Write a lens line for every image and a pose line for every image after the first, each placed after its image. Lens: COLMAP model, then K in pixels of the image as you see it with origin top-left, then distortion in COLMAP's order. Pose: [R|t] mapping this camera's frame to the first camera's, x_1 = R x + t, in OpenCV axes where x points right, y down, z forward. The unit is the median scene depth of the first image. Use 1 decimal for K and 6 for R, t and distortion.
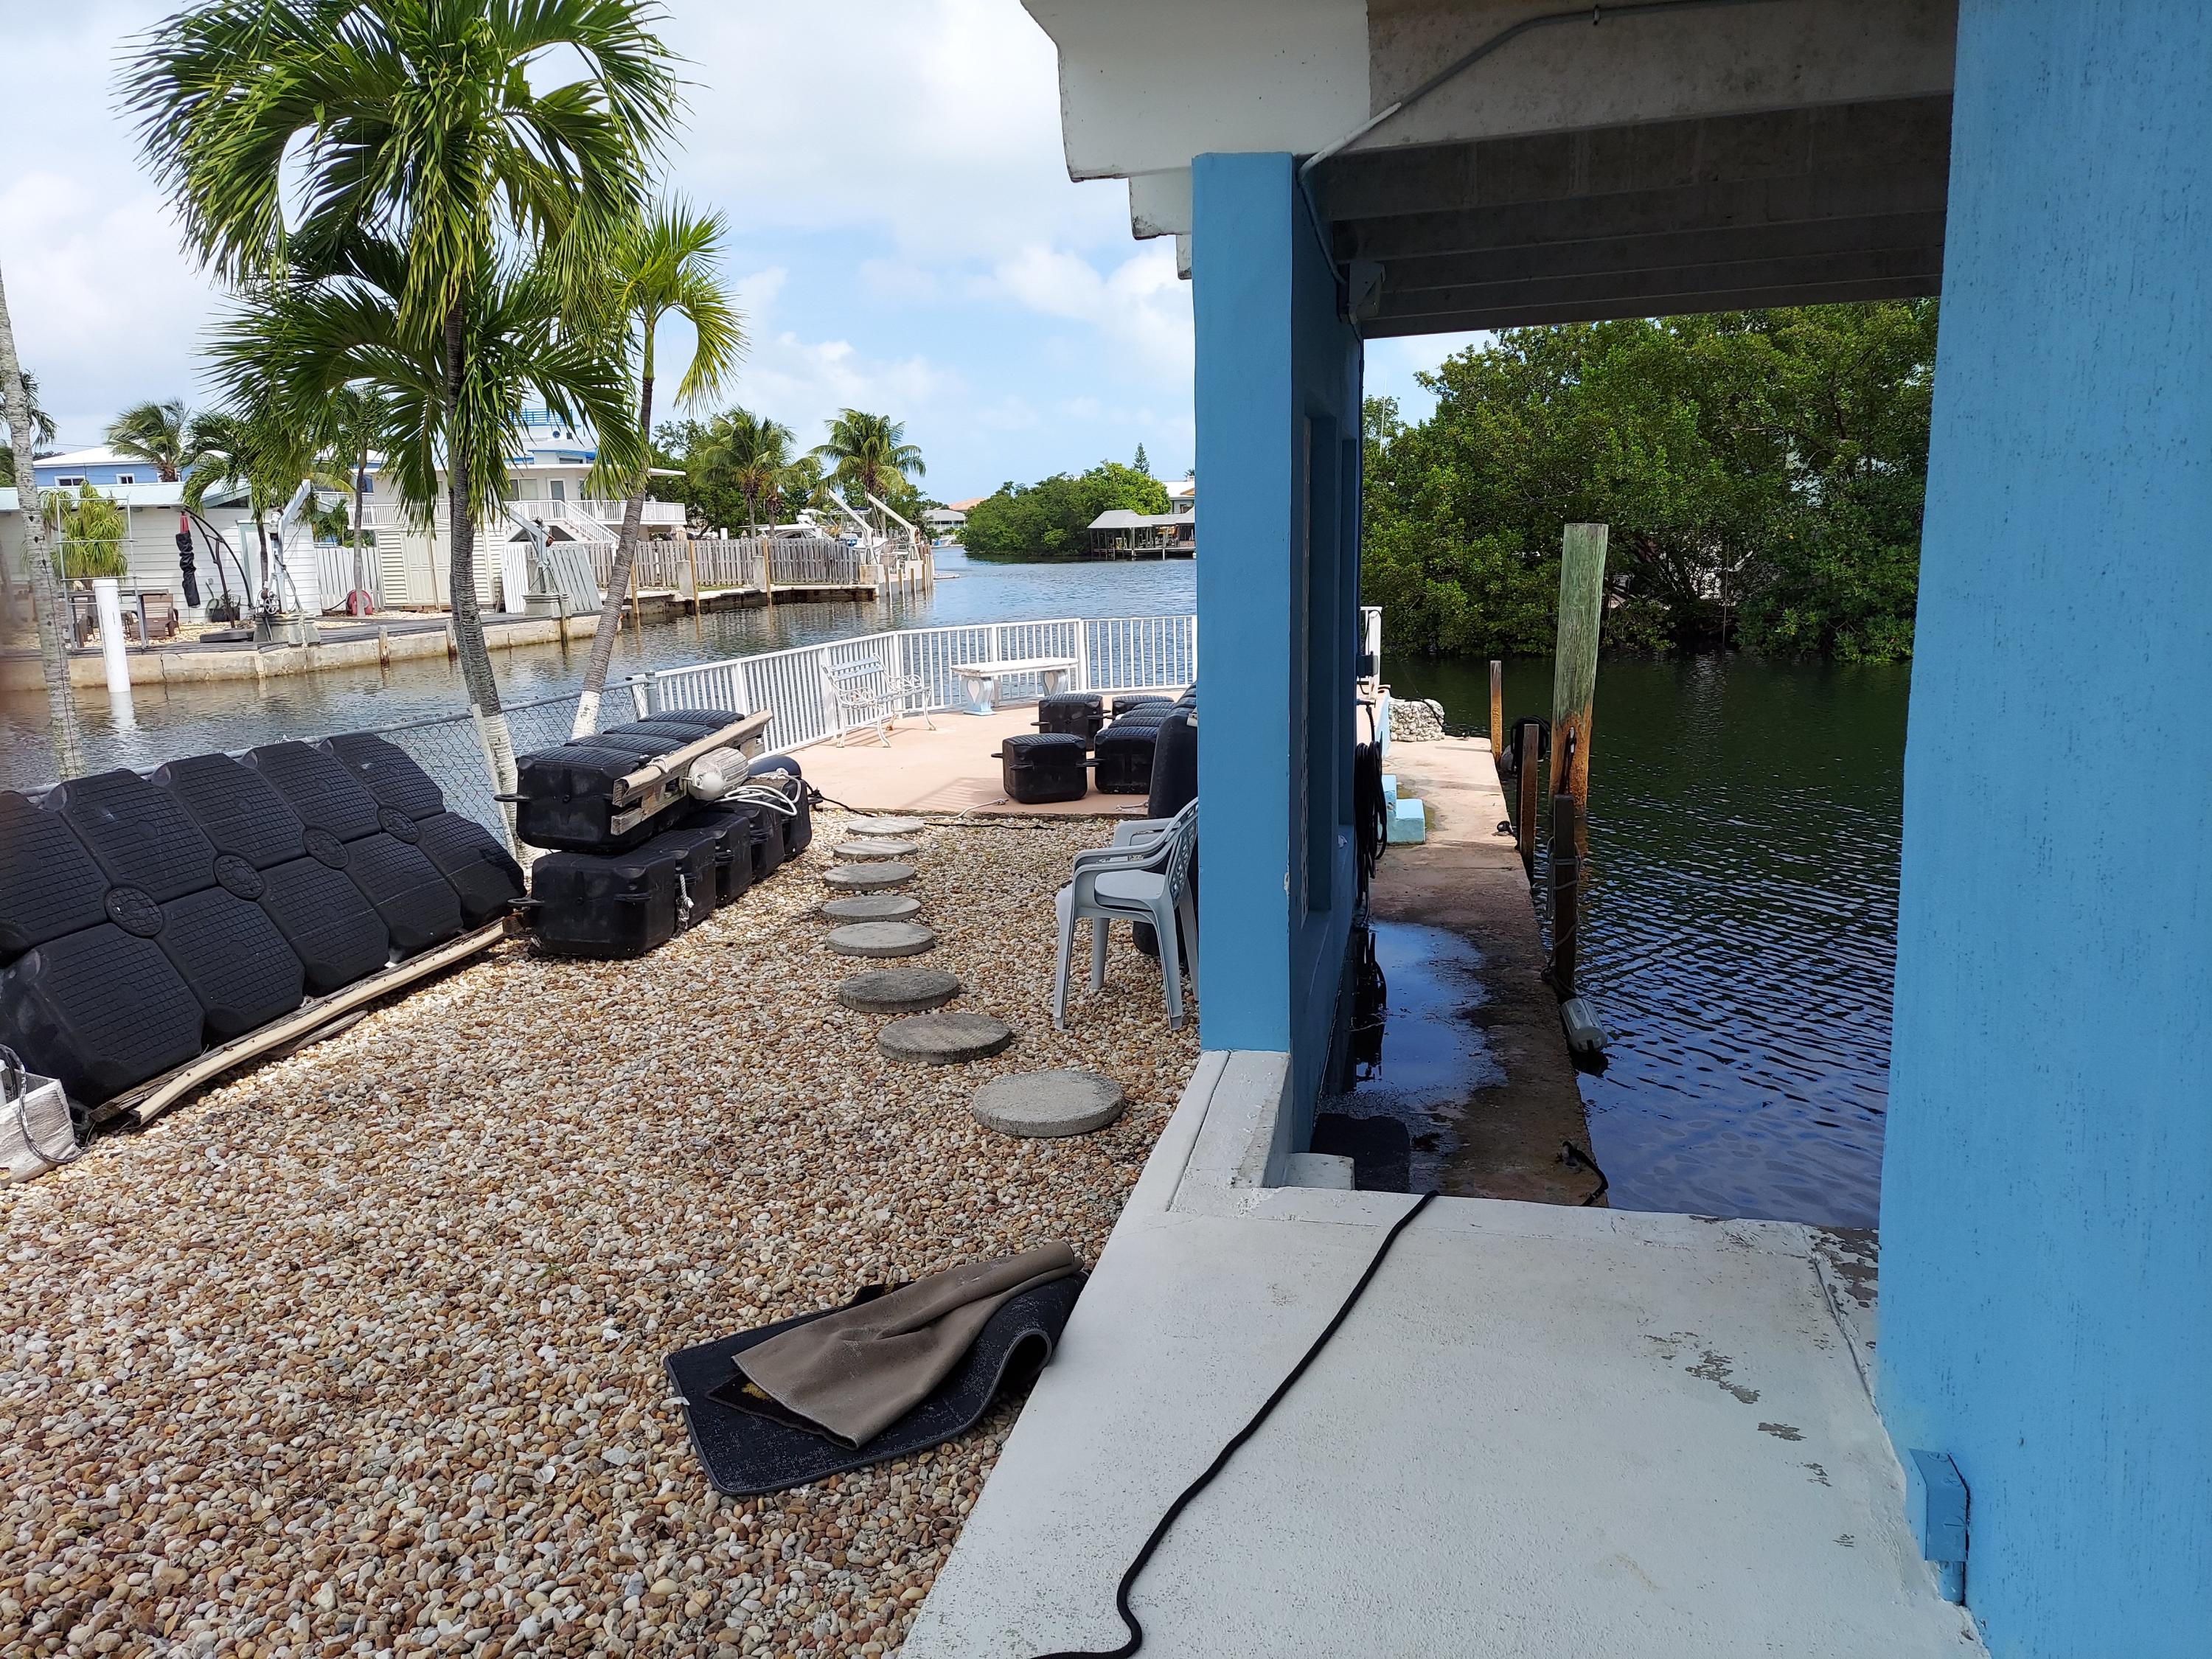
lens RADIAL K [[1587.7, 0, 1102.2], [0, 1587.7, 836.4], [0, 0, 1]] dist [0.094998, -0.098728]
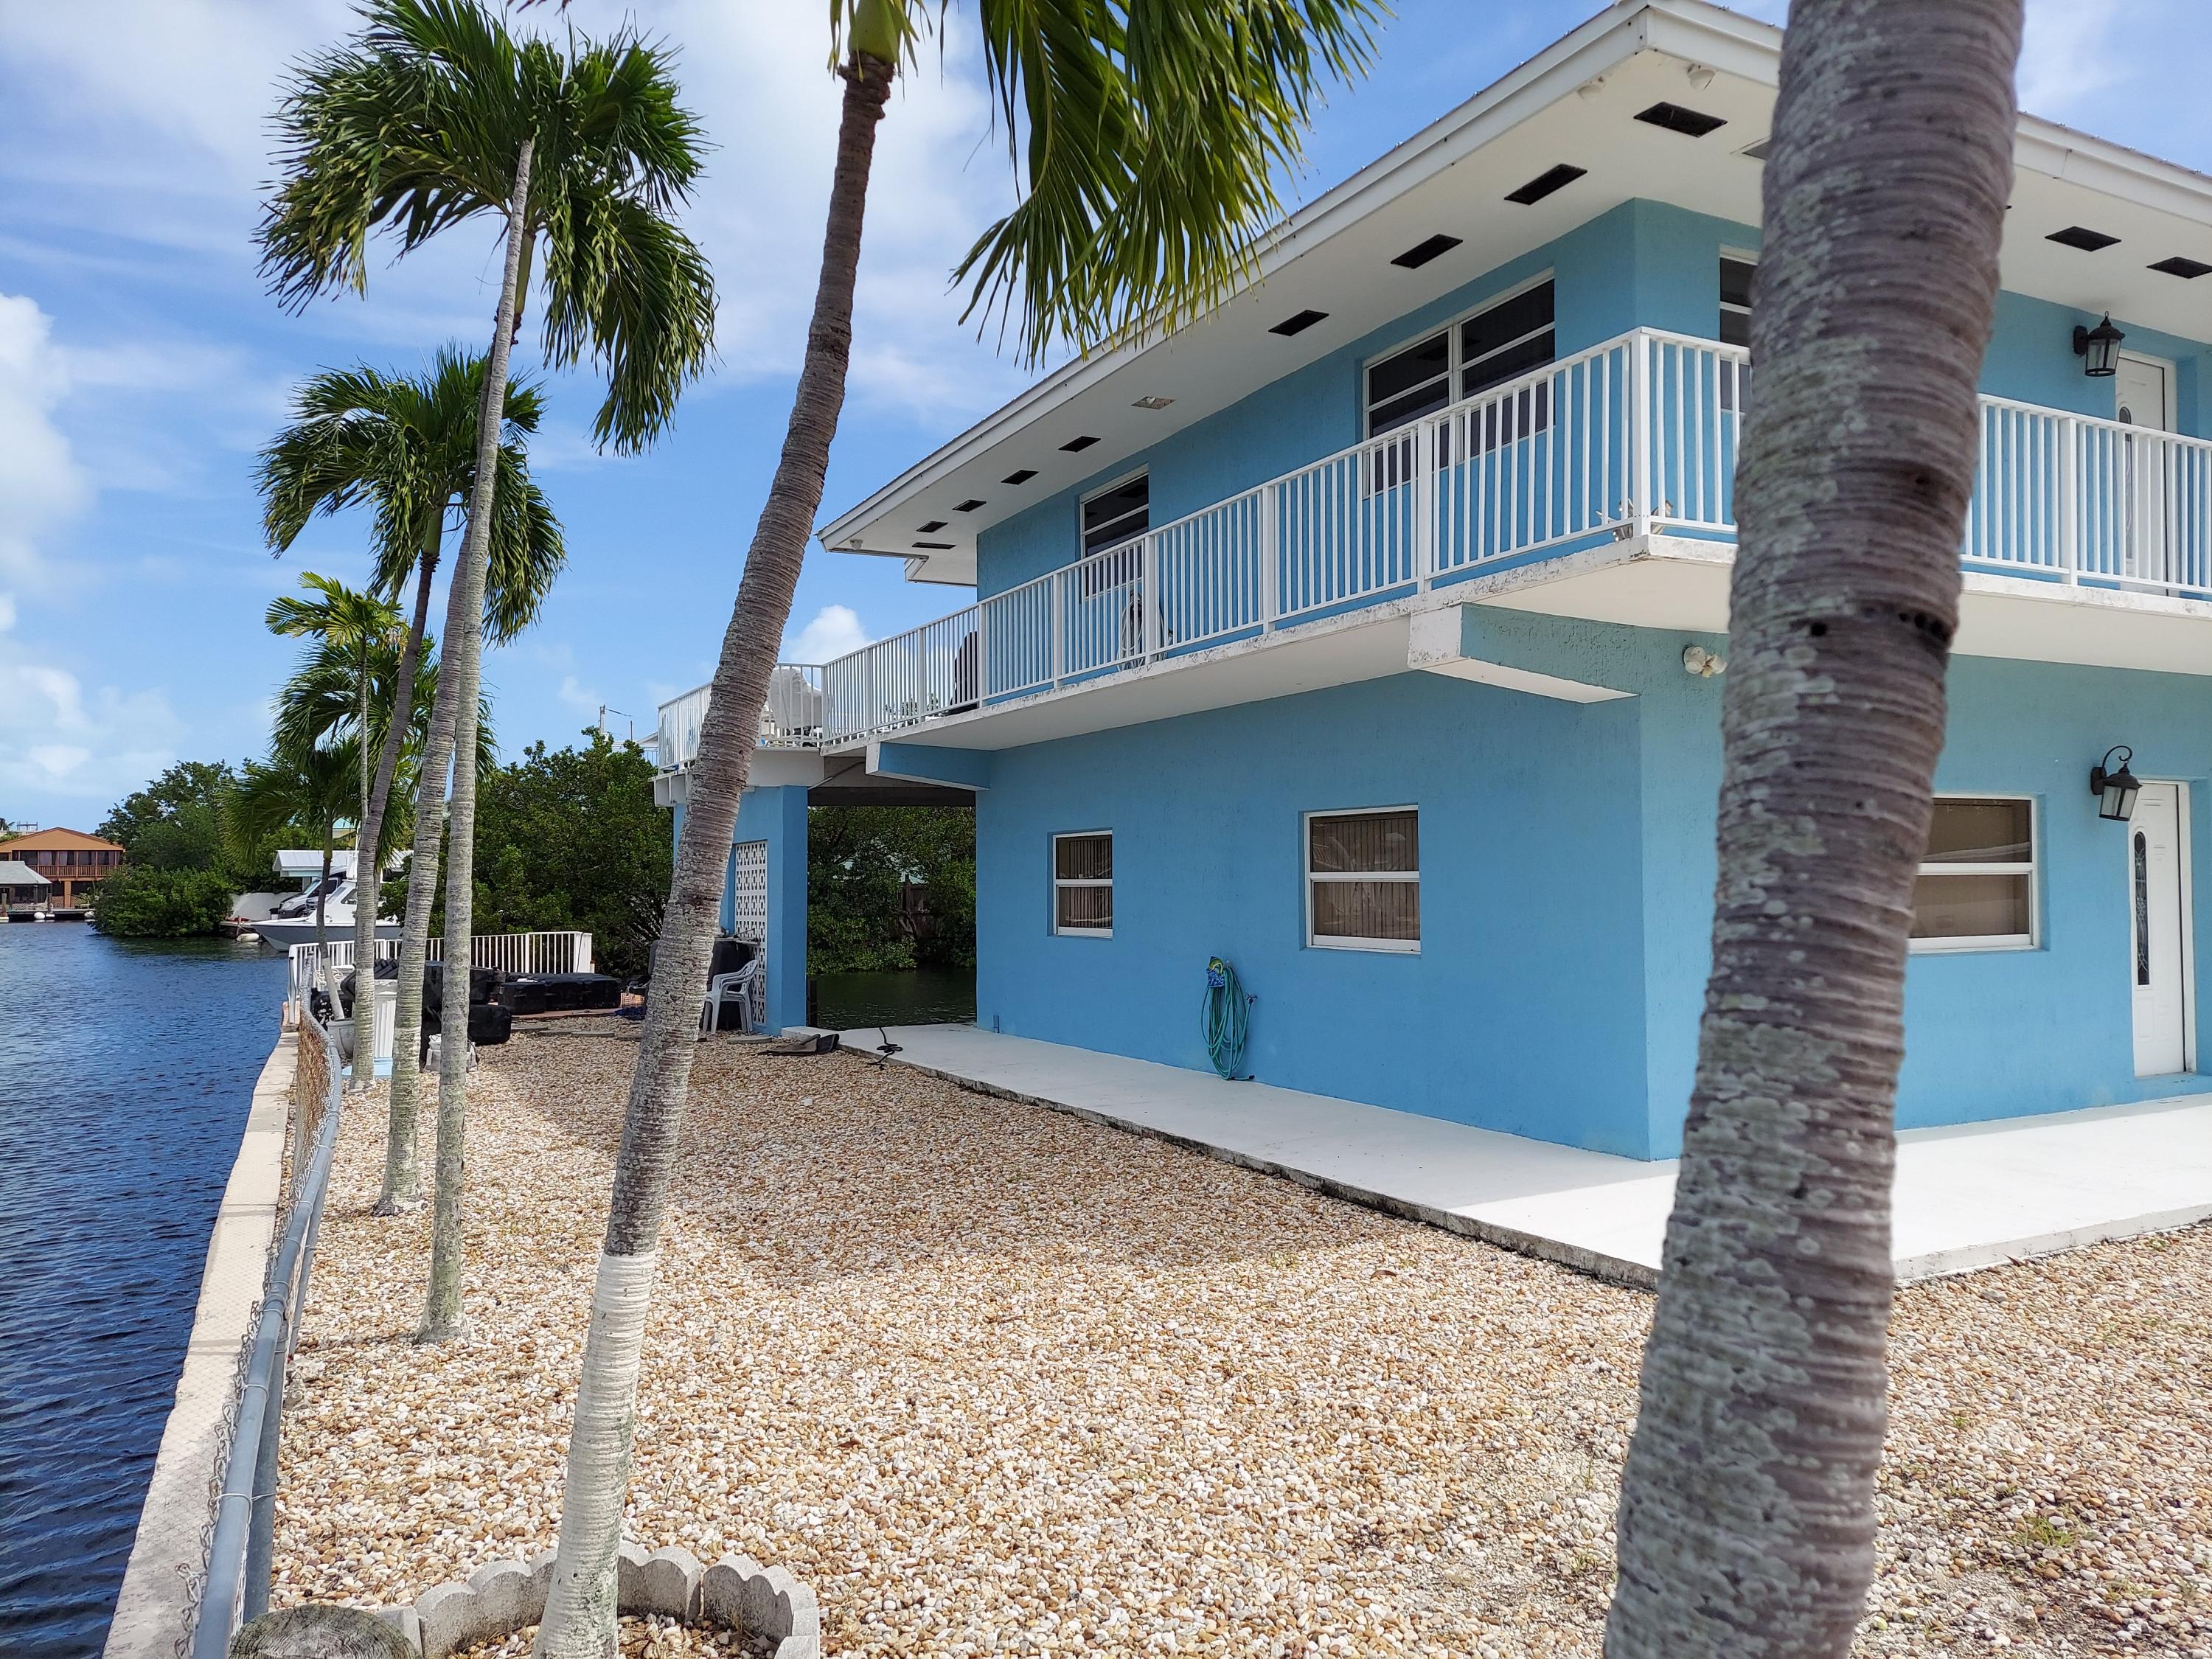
lens RADIAL K [[1587.7, 0, 1134.5], [0, 1587.7, 835.1], [0, 0, 1]] dist [0.094998, -0.098728]
pose [[0.753627, 0.039376, 0.656121, -0.256759], [0.111863, 0.975959, -0.187057, 0.071871], [-0.647713, 0.214367, 0.731105, -0.330575]]
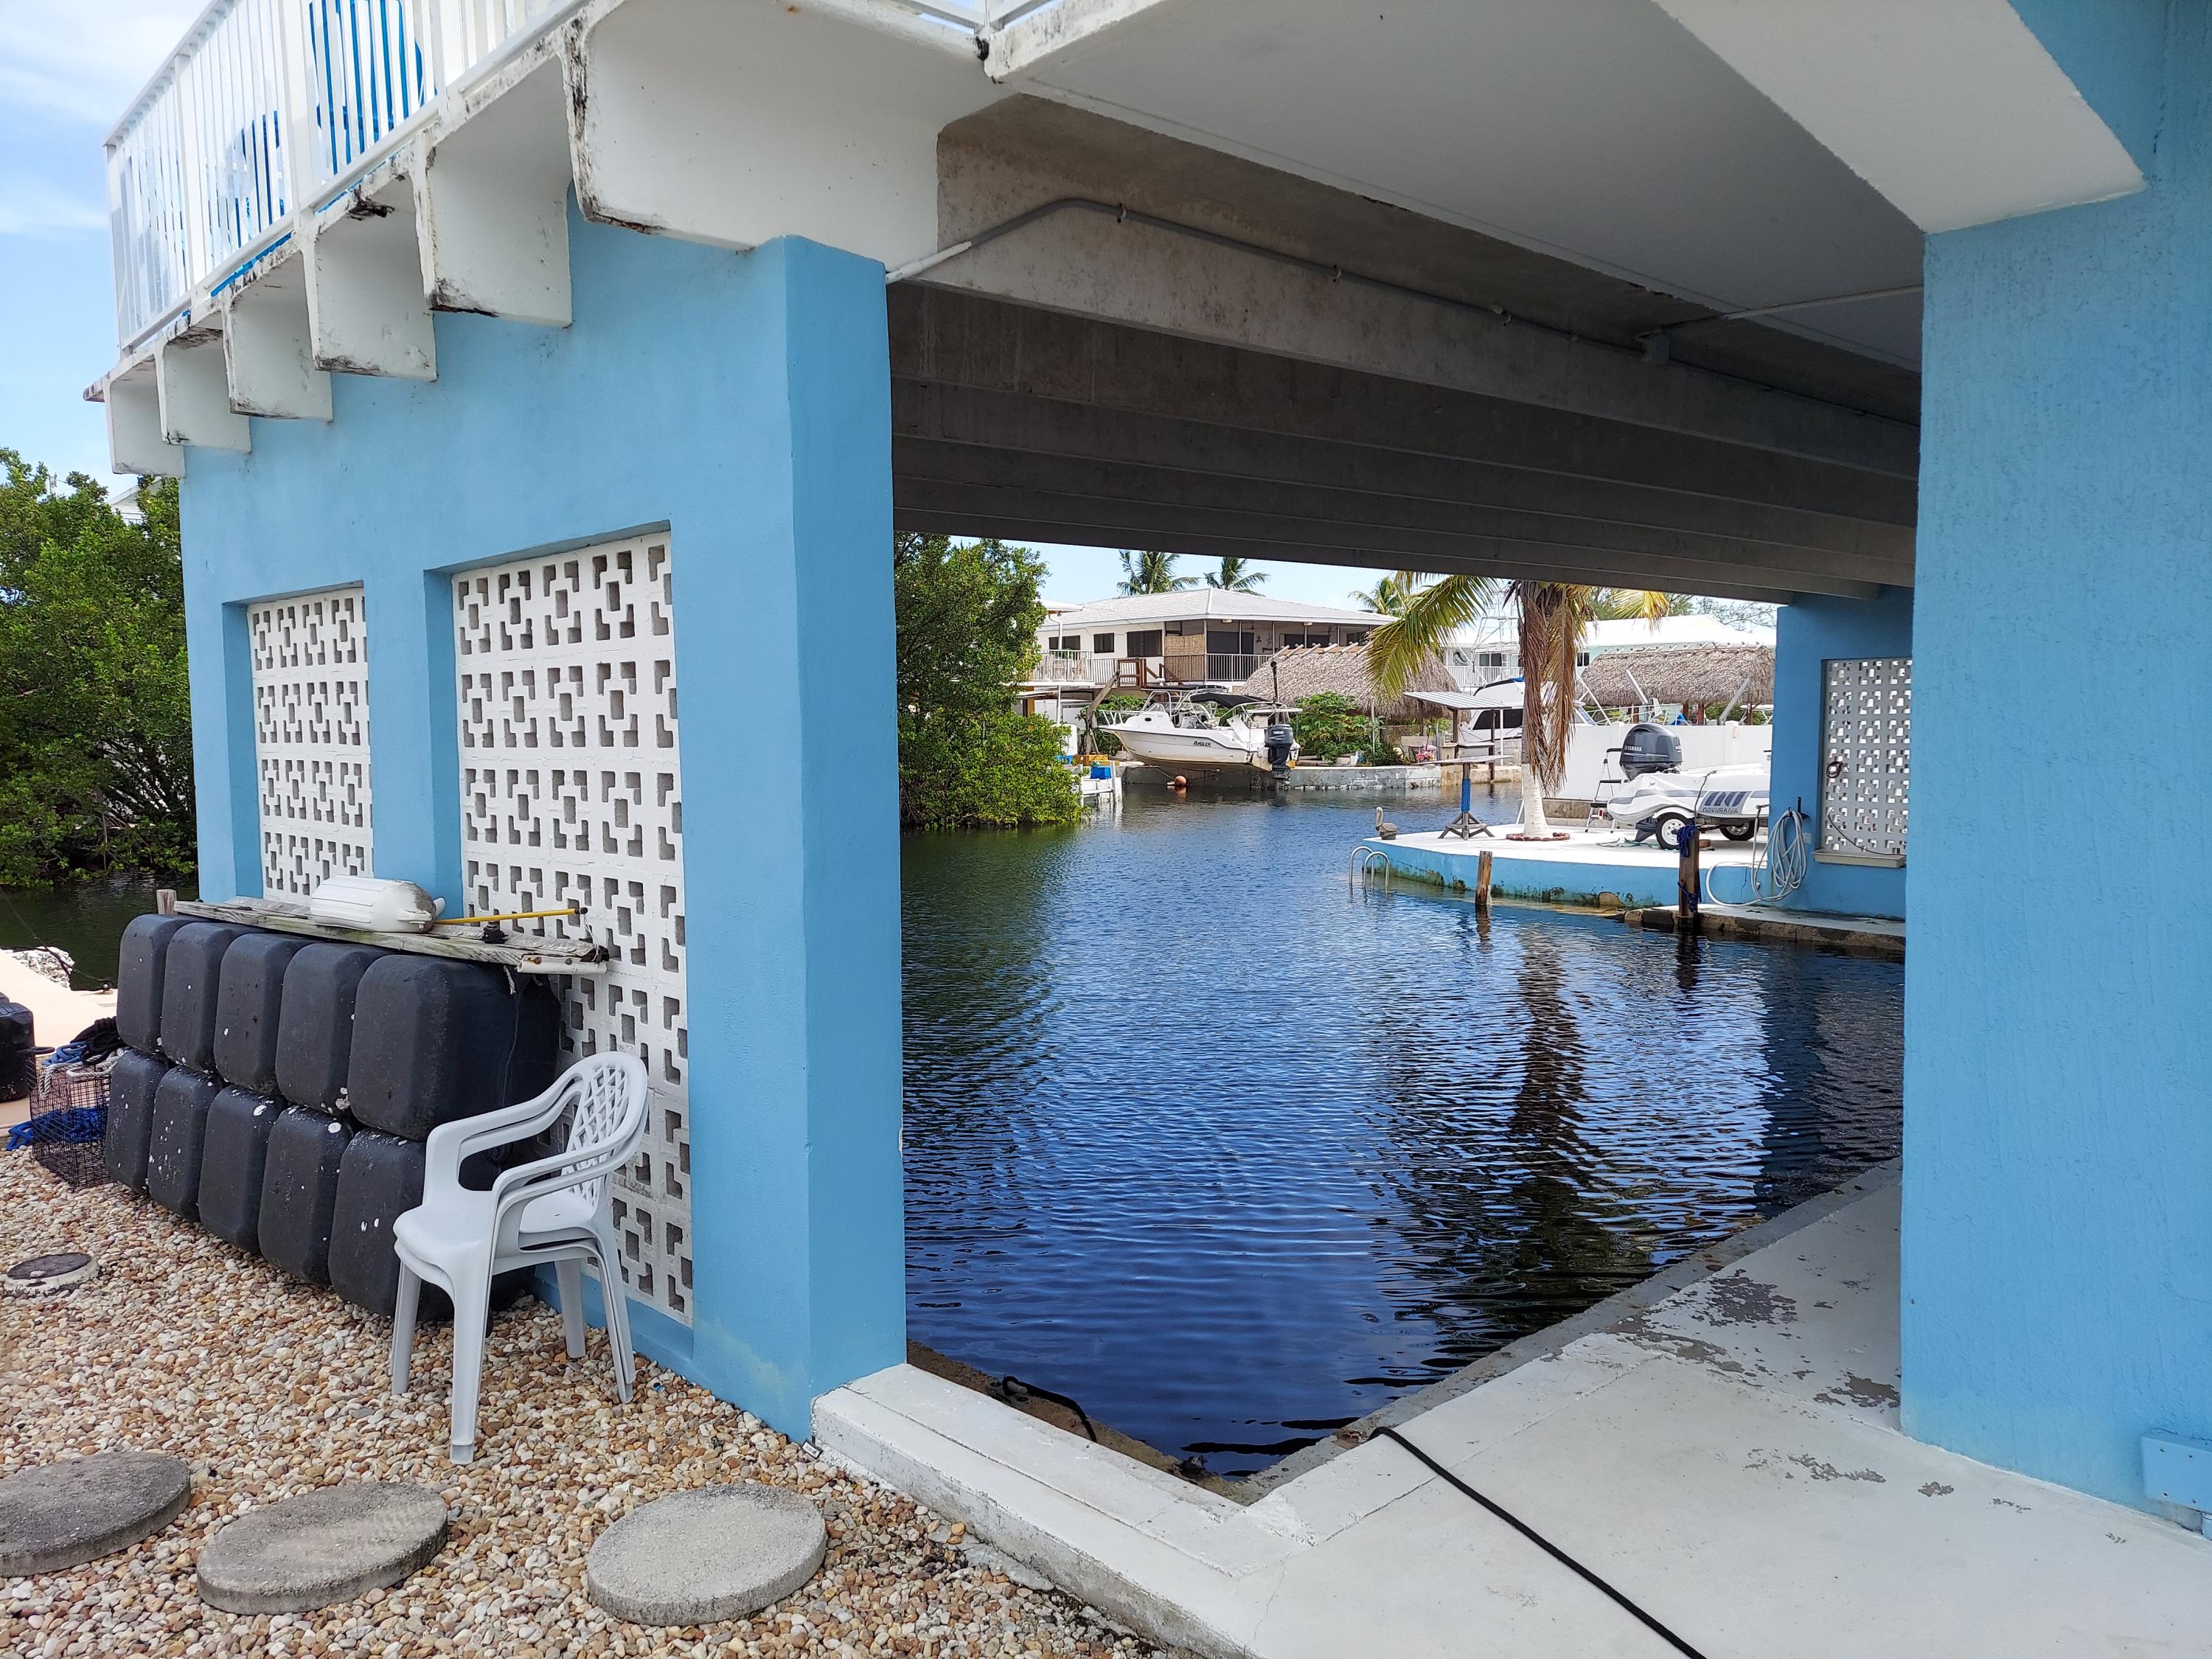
lens RADIAL K [[1587.7, 0, 1134.8], [0, 1587.7, 829.6], [0, 0, 1]] dist [0.094998, -0.098728]
pose [[0.564354, -0.037848, 0.824665, -0.070974], [0.150084, 0.987005, -0.057410, -0.009163], [-0.811776, 0.156169, 0.562700, 0.065422]]
